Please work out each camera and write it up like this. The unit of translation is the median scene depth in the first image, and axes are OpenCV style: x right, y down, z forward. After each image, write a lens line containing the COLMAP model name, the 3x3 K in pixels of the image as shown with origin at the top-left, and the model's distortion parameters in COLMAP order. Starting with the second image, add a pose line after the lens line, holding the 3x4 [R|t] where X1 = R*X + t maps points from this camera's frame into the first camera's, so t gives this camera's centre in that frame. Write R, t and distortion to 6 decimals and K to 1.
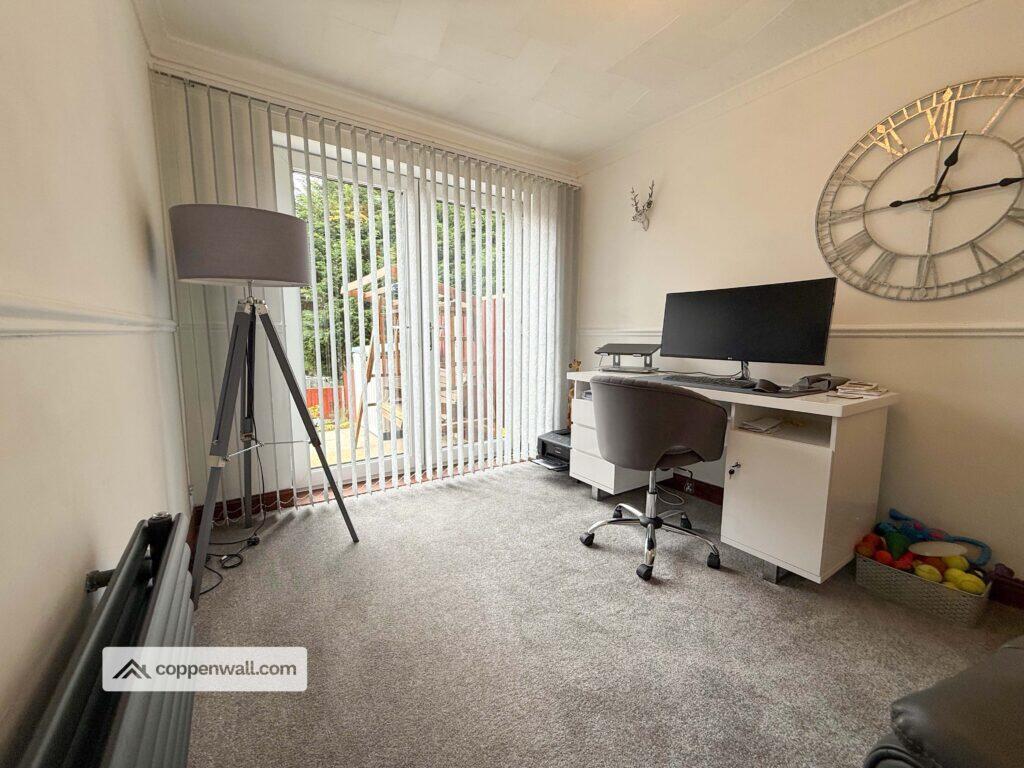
lens RADIAL K [[407.5, 0, 509.6], [0, 407.5, 386.8], [0, 0, 1]] dist [-0.001491, 0.000056]
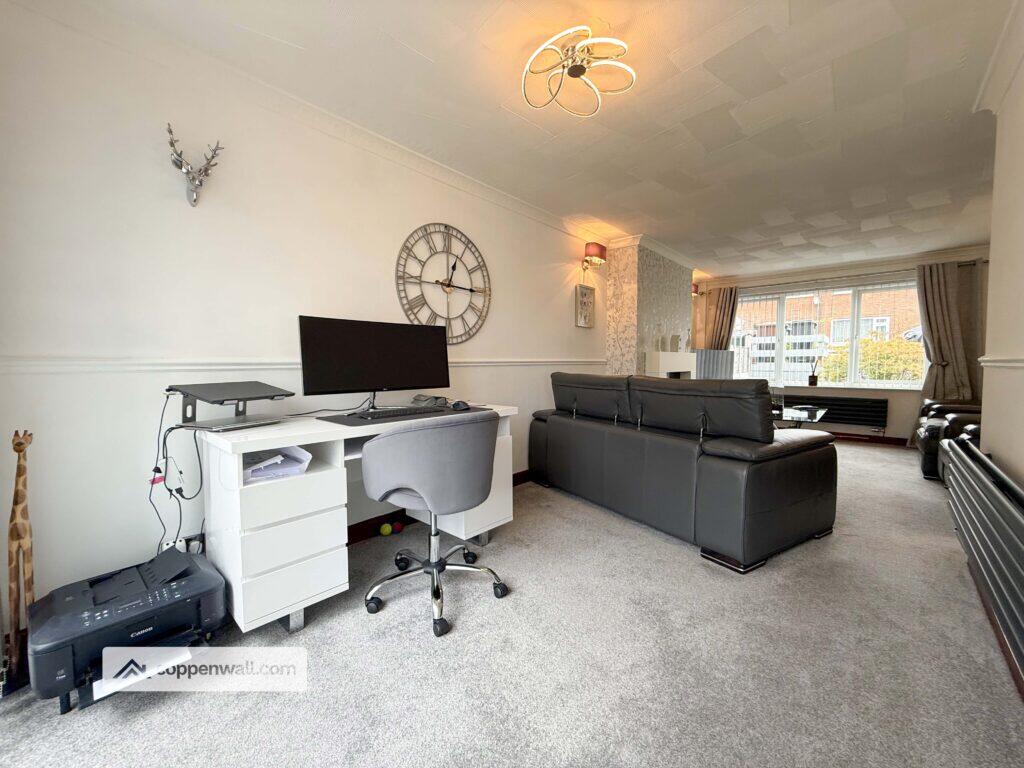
lens RADIAL K [[407.5, 0, 509.6], [0, 407.5, 386.8], [0, 0, 1]] dist [-0.001491, 0.000056]
pose [[-0.226432, -0.059866, 0.972186, -0.634950], [0.131694, 0.987063, 0.091455, -0.152483], [-0.965083, 0.148740, -0.215618, 1.080815]]
